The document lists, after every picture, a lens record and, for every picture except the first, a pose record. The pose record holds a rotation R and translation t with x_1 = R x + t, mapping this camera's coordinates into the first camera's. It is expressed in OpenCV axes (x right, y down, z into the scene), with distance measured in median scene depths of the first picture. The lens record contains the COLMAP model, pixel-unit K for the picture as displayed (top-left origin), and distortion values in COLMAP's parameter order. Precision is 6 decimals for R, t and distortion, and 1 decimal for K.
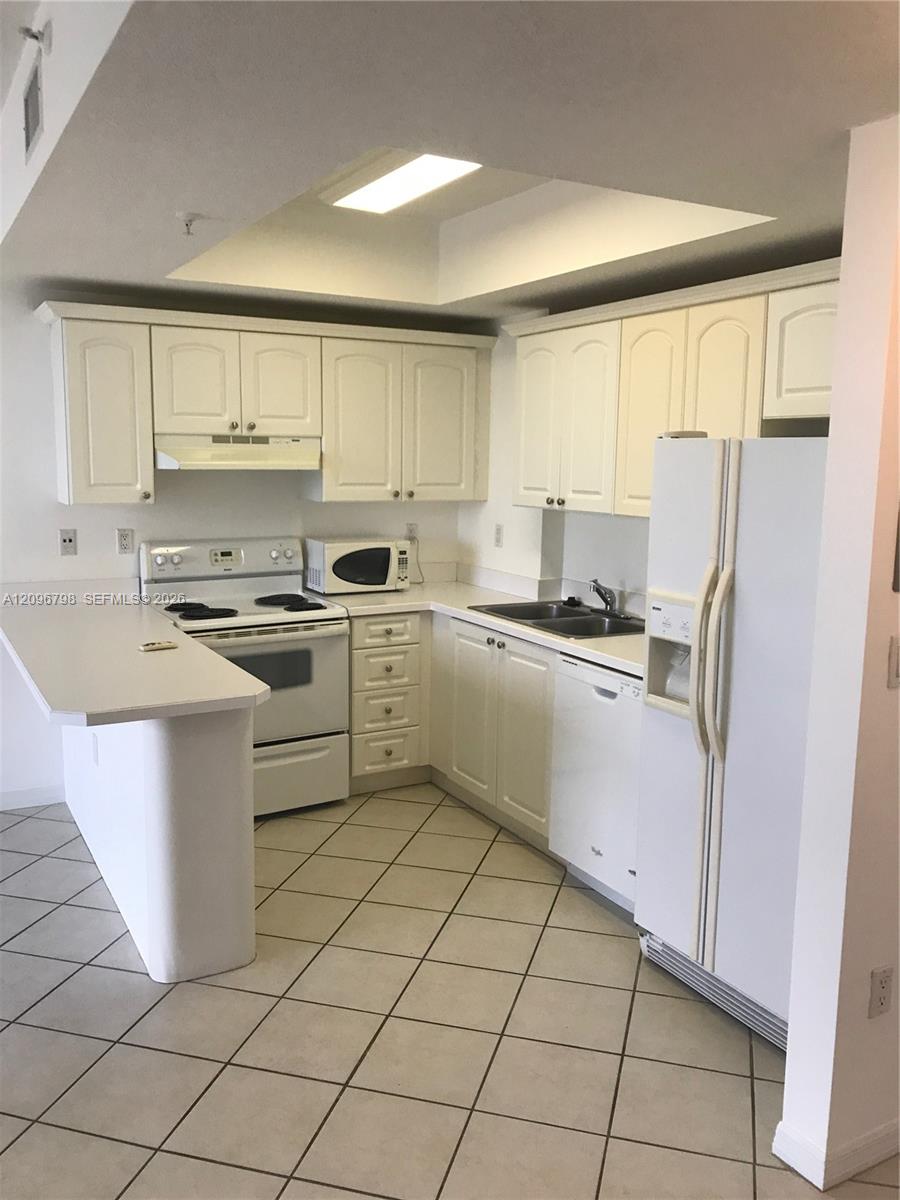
lens RADIAL K [[969.5, 0, 450.0], [0, 969.5, 600.0], [0, 0, 1]] dist [0.059191, -0.150975]
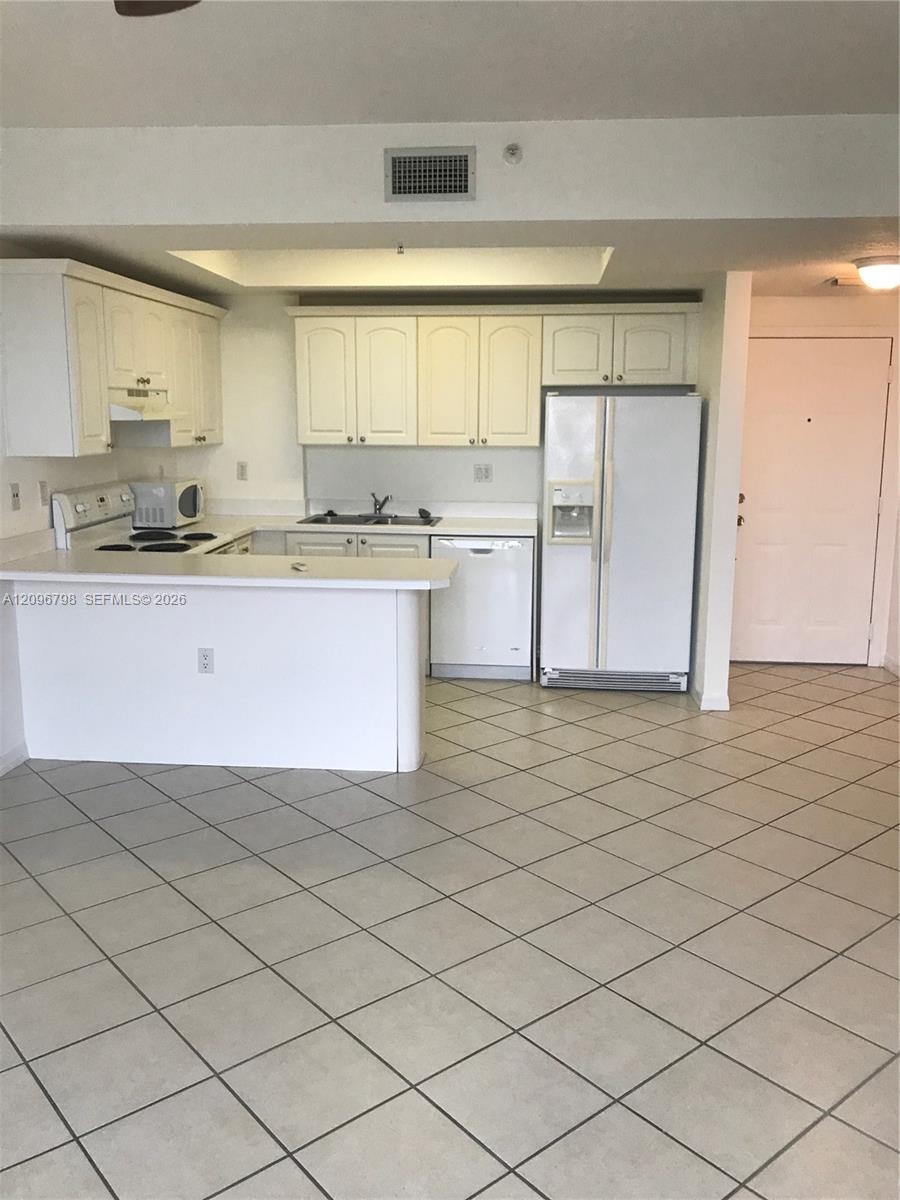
lens RADIAL K [[969.5, 0, 450.0], [0, 969.5, 600.0], [0, 0, 1]] dist [0.059191, -0.150975]
pose [[0.572598, -0.164520, 0.803159, -0.964919], [0.125147, 0.985717, 0.112694, -0.012047], [-0.810228, 0.035985, 0.585009, 0.063900]]
